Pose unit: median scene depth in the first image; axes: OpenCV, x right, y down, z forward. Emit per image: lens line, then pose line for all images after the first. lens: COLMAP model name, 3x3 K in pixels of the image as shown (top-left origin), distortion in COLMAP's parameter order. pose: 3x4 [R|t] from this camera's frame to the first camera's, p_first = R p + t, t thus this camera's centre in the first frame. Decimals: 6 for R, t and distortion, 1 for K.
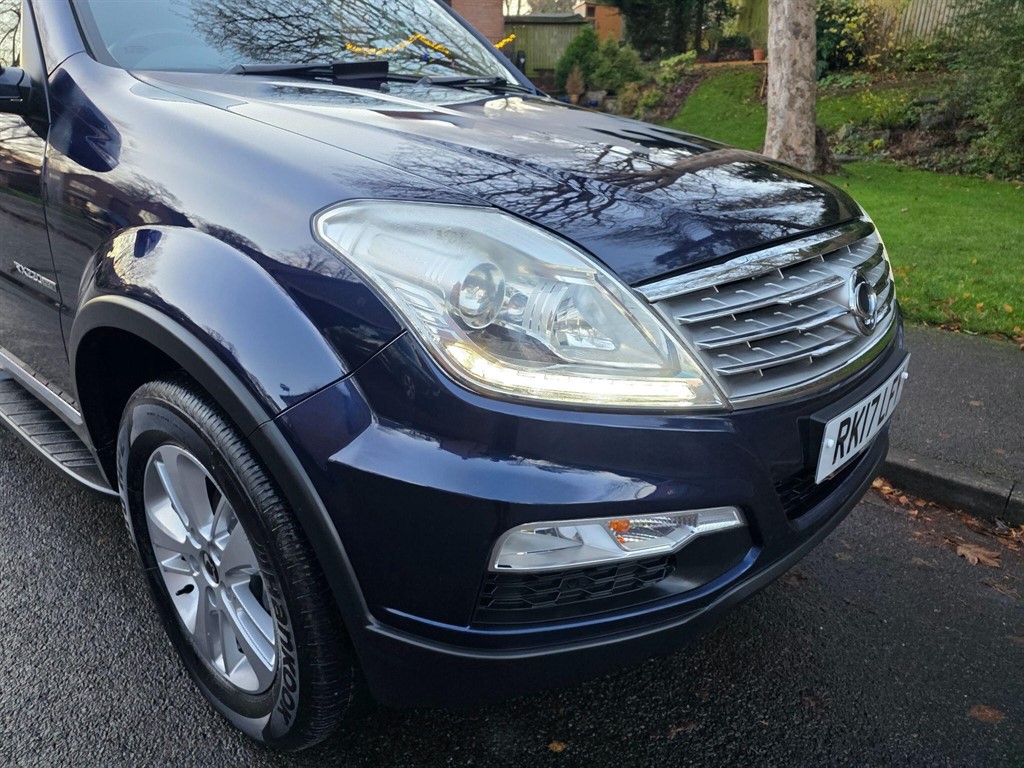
lens RADIAL K [[703.6, 0, 517.5], [0, 703.6, 381.3], [0, 0, 1]] dist [0.049211, -0.045137]
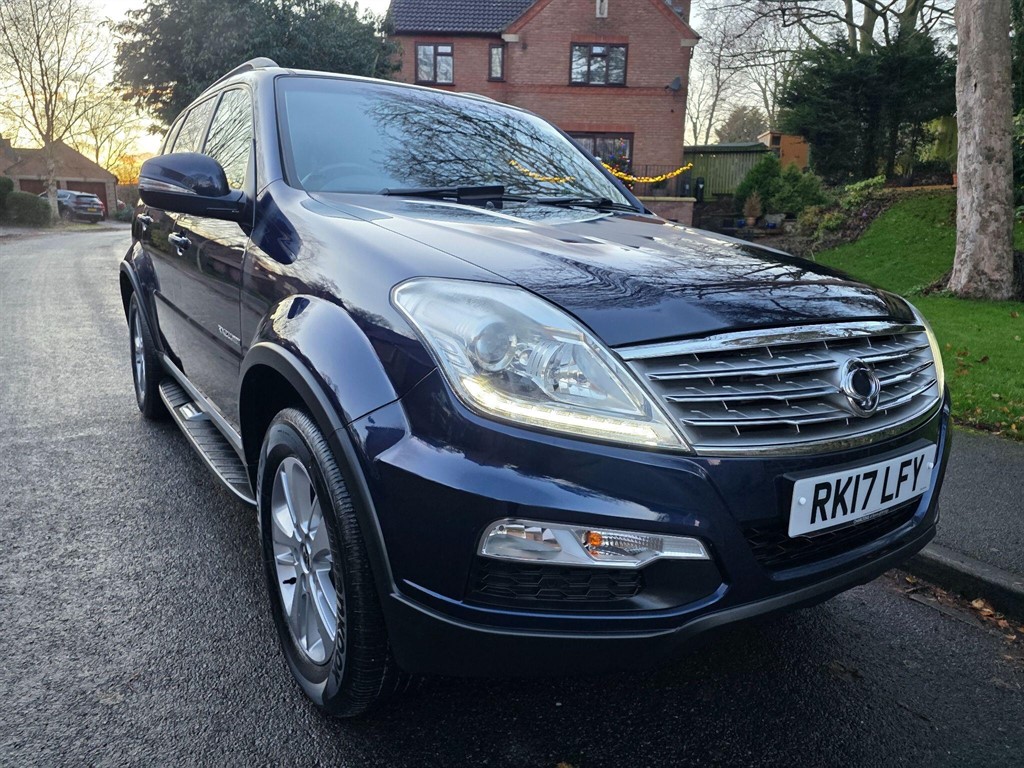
lens RADIAL K [[703.6, 0, 510.4], [0, 703.6, 383.2], [0, 0, 1]] dist [0.049211, -0.045137]
pose [[0.967084, 0.065168, -0.245969, 0.214776], [-0.102087, 0.984810, -0.140458, 0.091514], [0.233080, 0.160945, 0.959047, -0.187797]]
